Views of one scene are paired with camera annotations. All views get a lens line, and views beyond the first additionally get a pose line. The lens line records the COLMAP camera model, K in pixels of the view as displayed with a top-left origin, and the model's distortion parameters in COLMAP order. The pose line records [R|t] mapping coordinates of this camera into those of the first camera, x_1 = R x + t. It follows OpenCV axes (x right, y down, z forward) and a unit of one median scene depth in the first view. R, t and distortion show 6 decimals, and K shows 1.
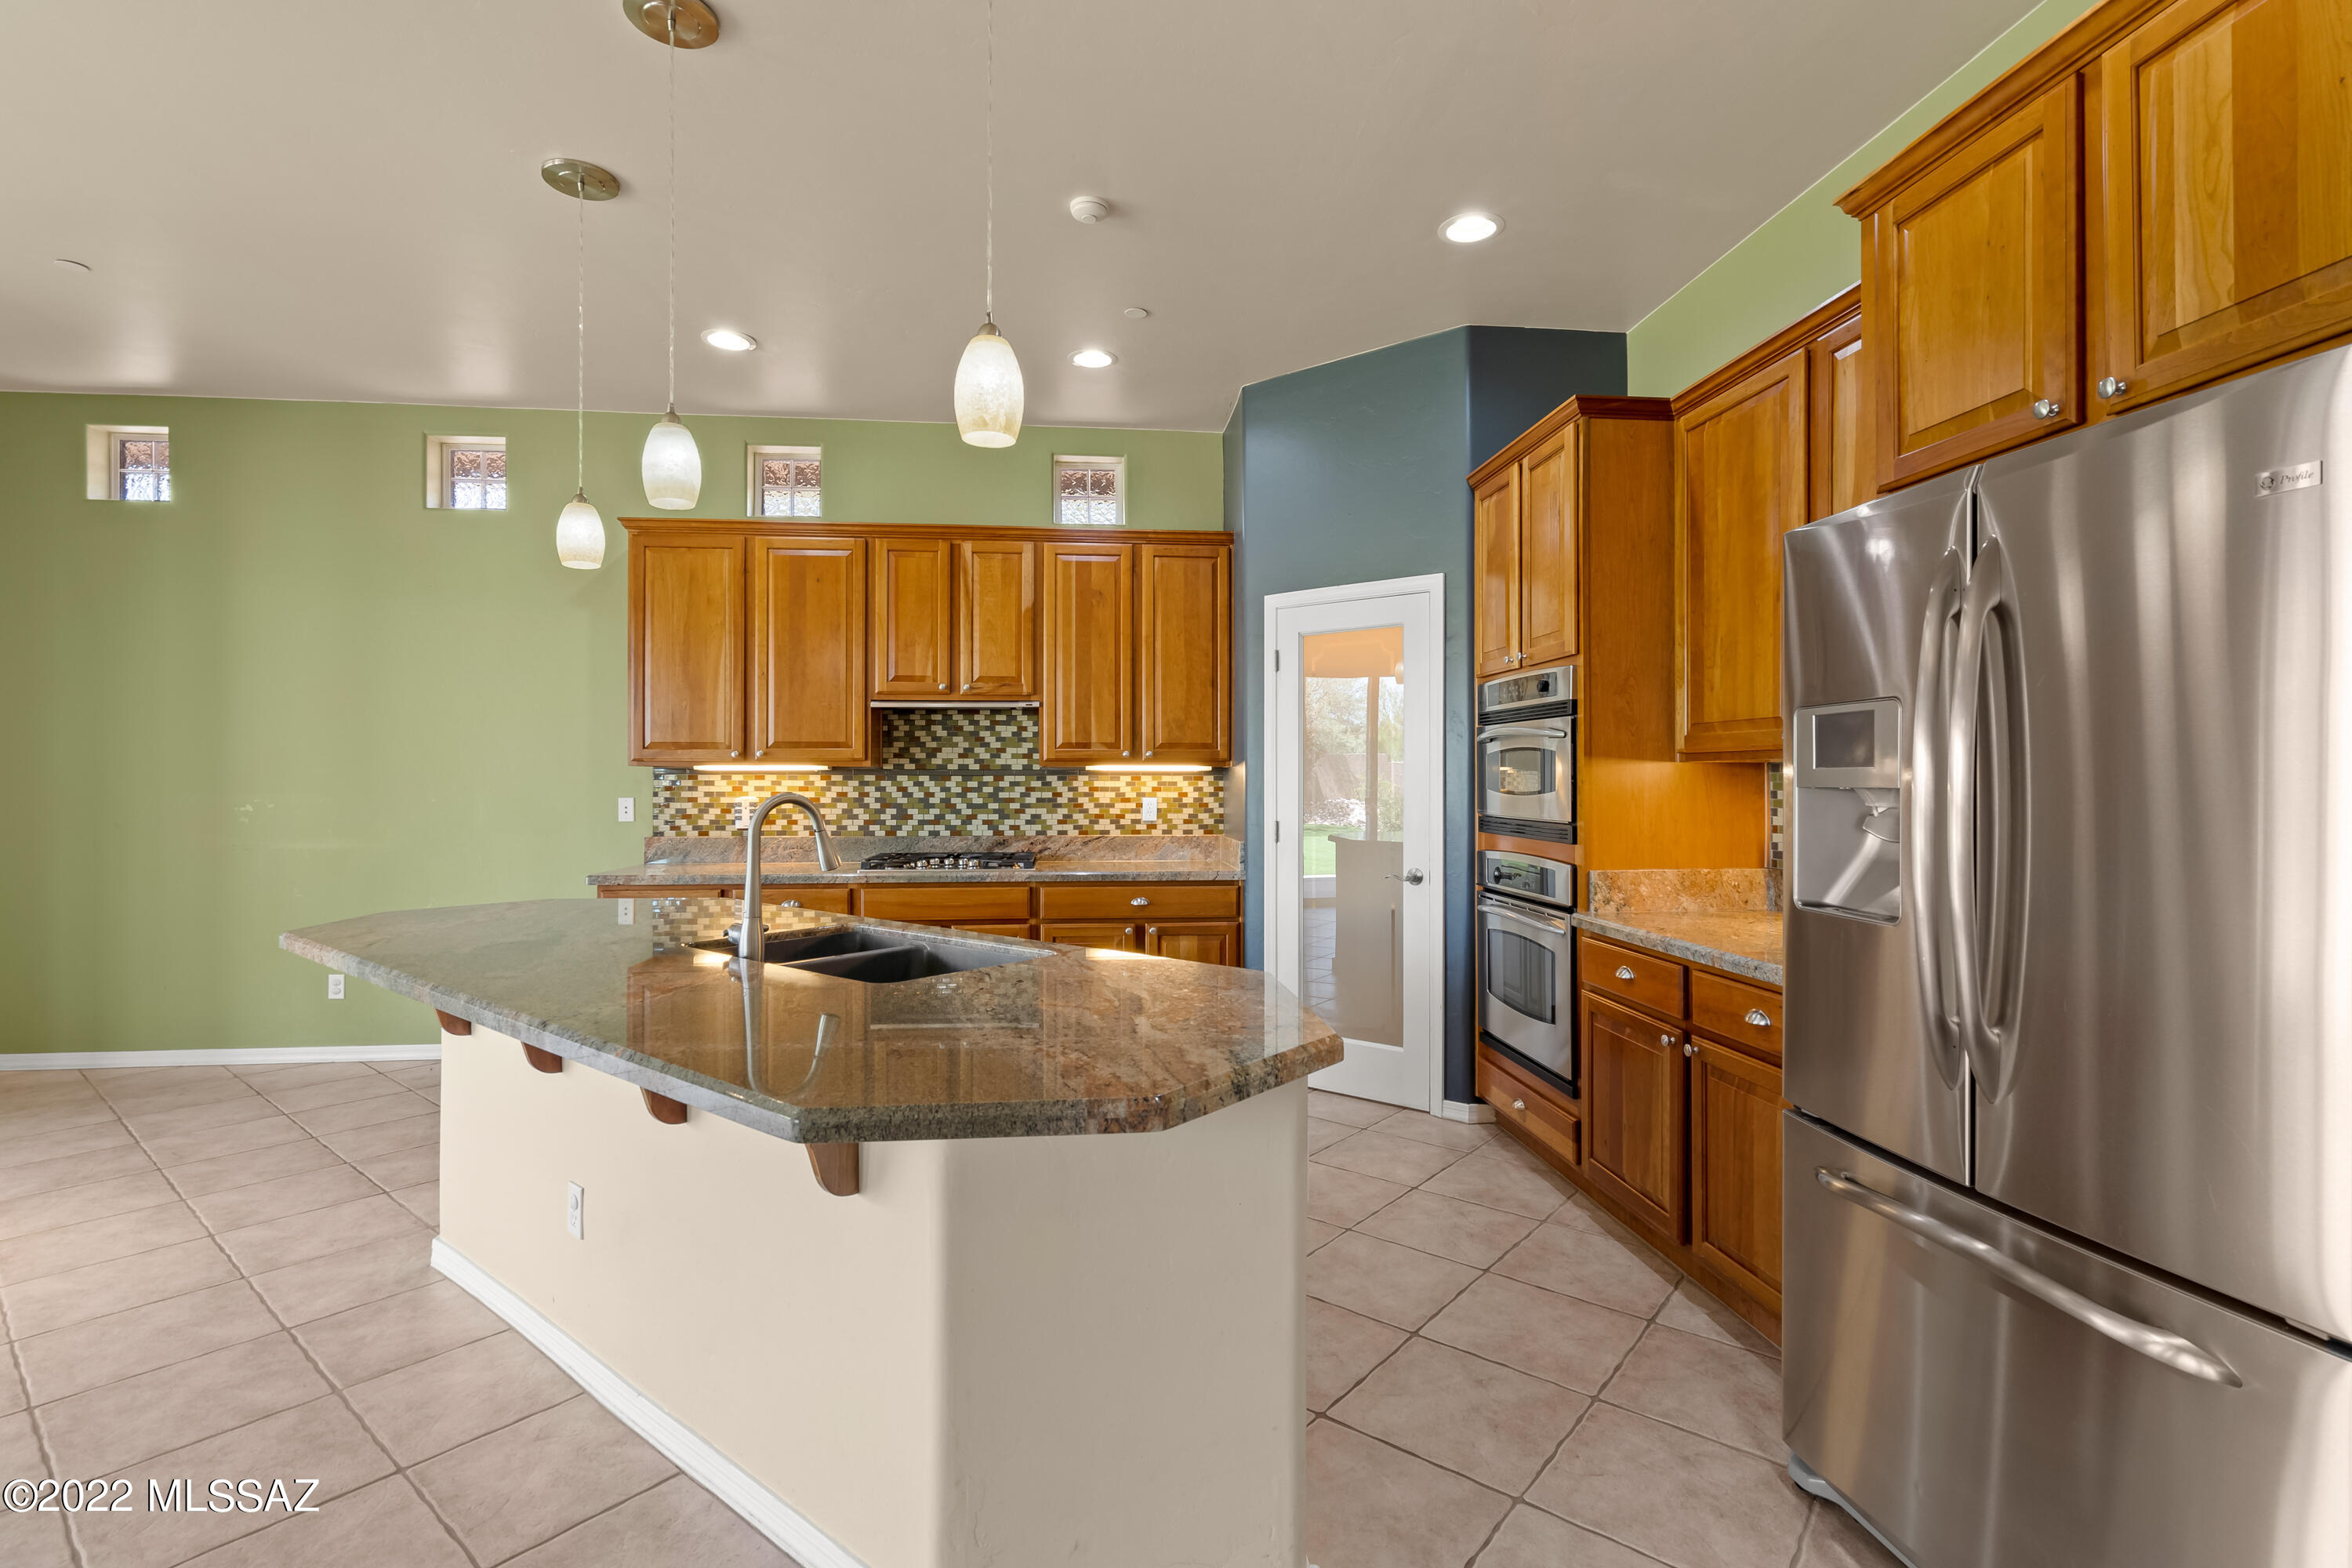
lens RADIAL K [[1085.1, 0, 1175.9], [0, 1085.1, 778.3], [0, 0, 1]] dist [-0.001624, 0.000457]
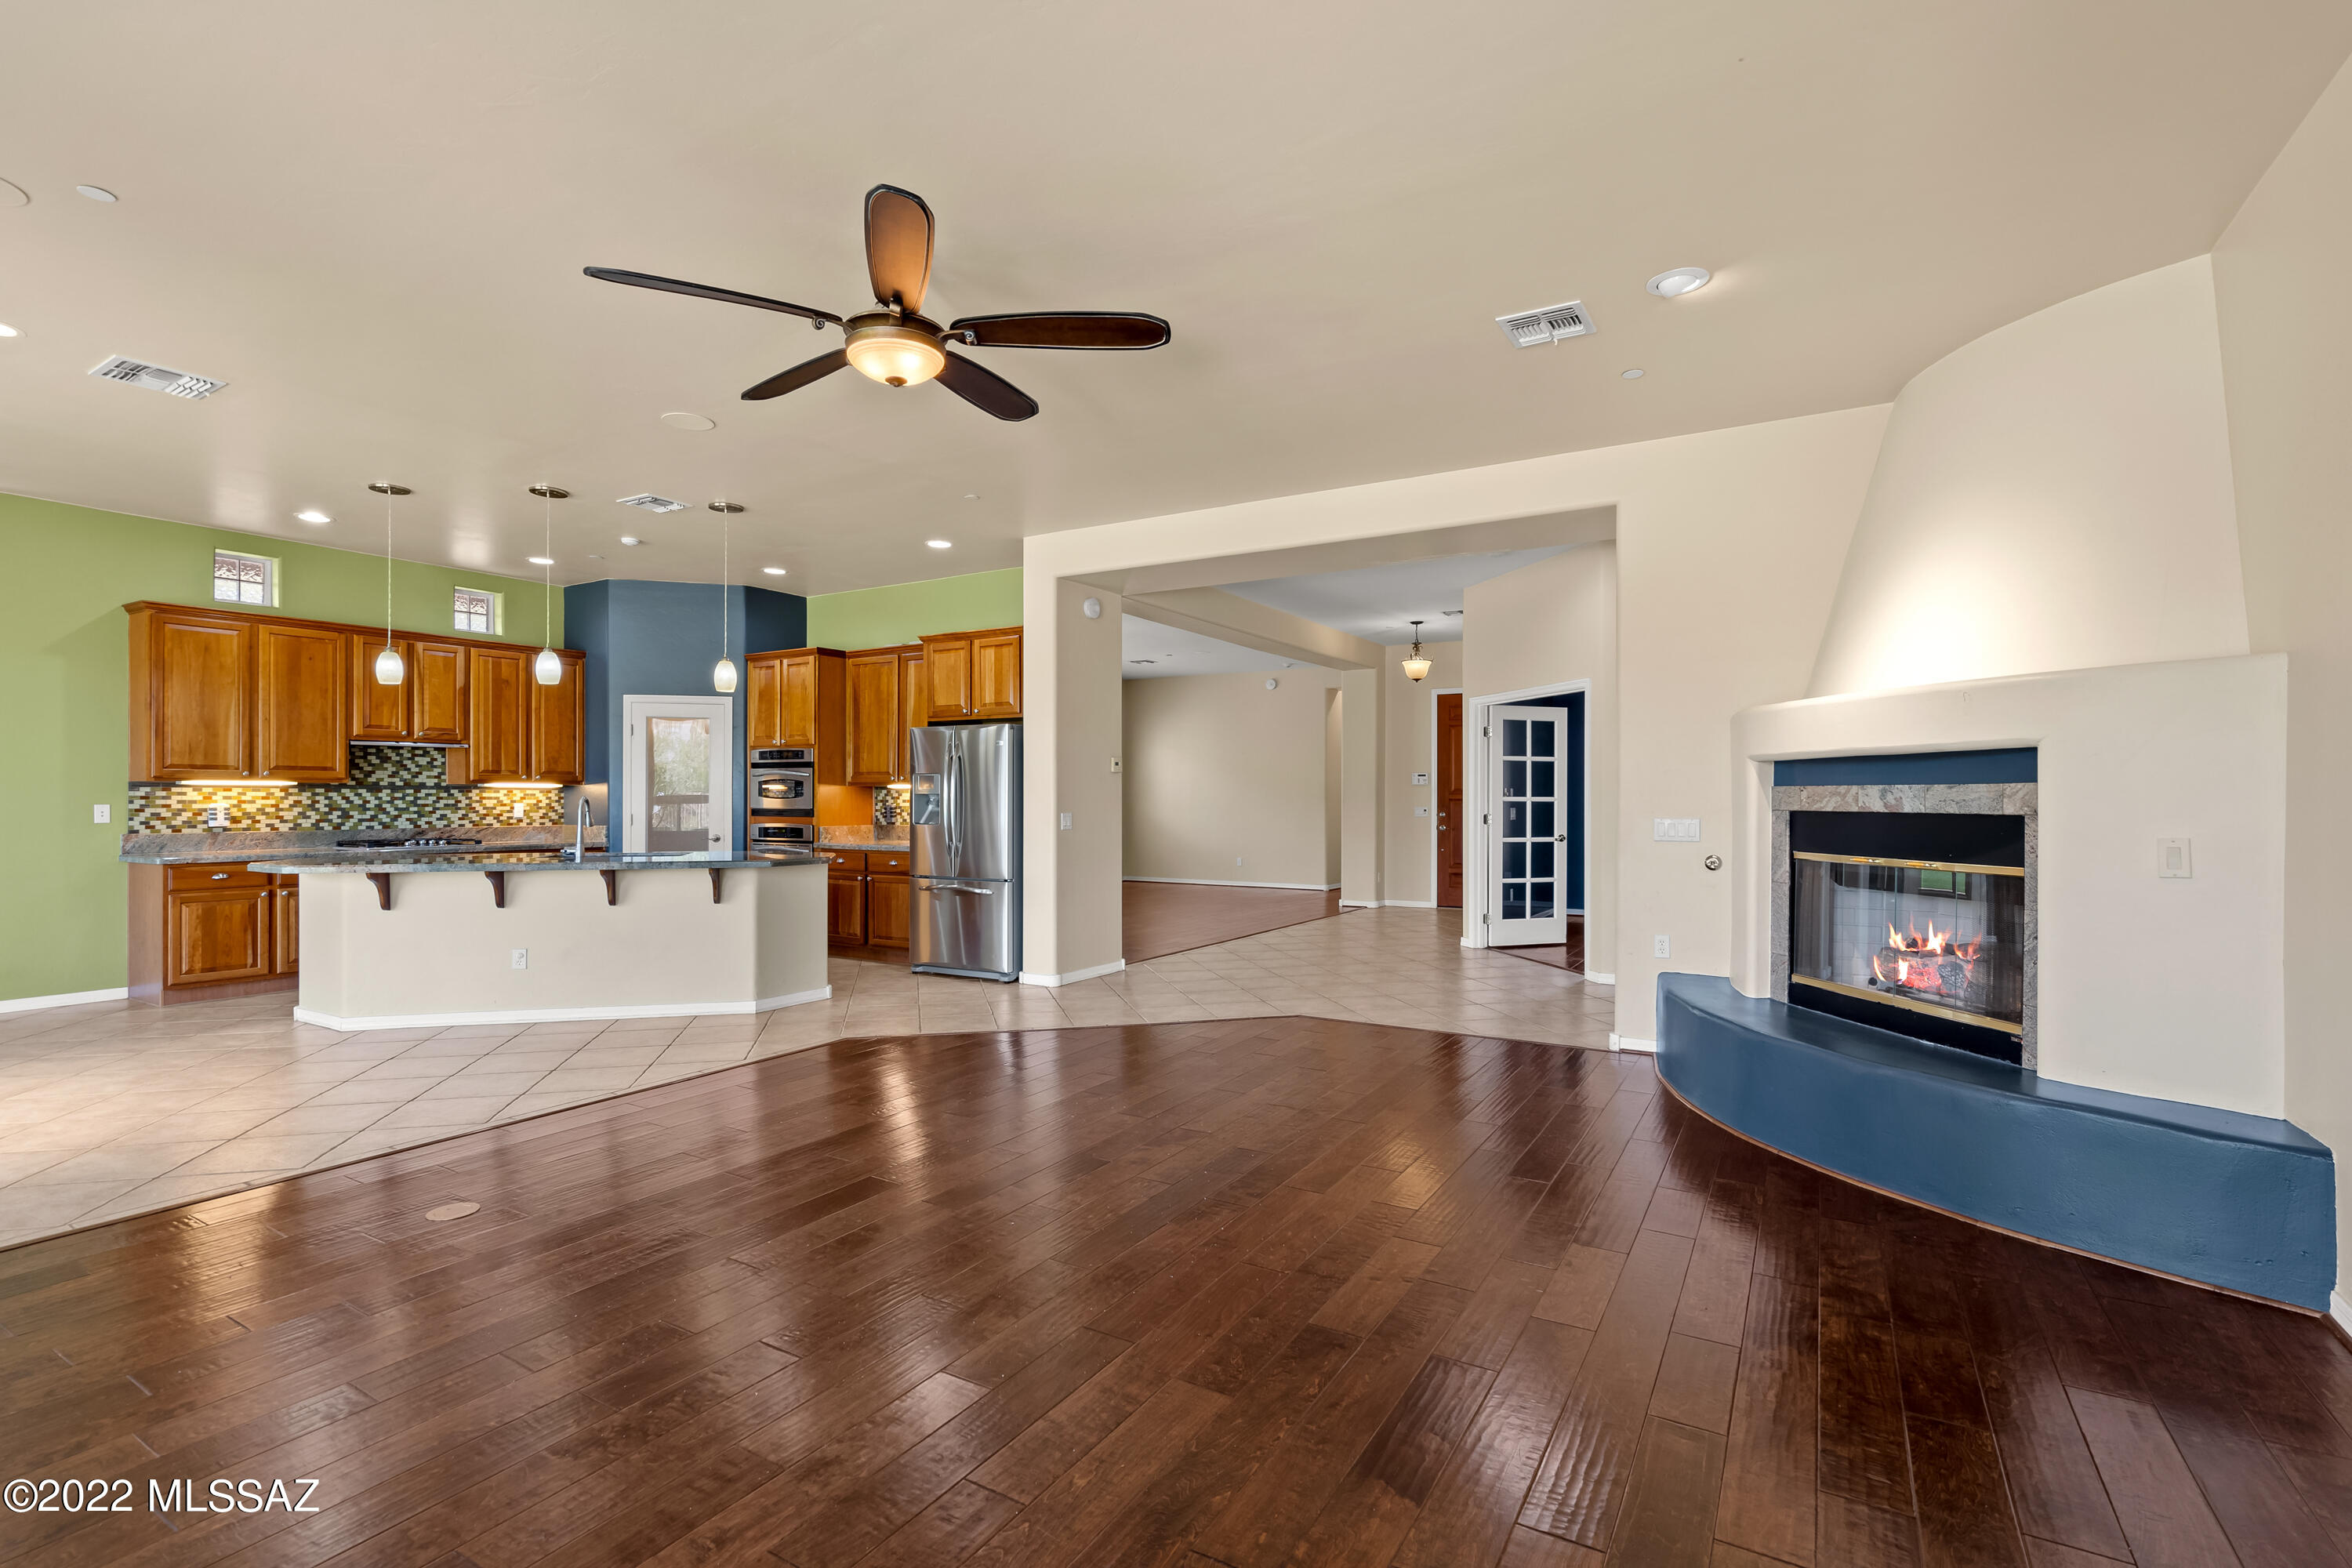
lens RADIAL K [[1078.3, 0, 1173.7], [0, 1078.3, 793.4], [0, 0, 1]] dist [-0.001459, 0.000294]
pose [[0.603061, 0.002796, 0.797690, -0.746960], [-0.000569, 0.999995, -0.003076, 0.007309], [-0.797695, 0.001401, 0.603060, -0.796122]]
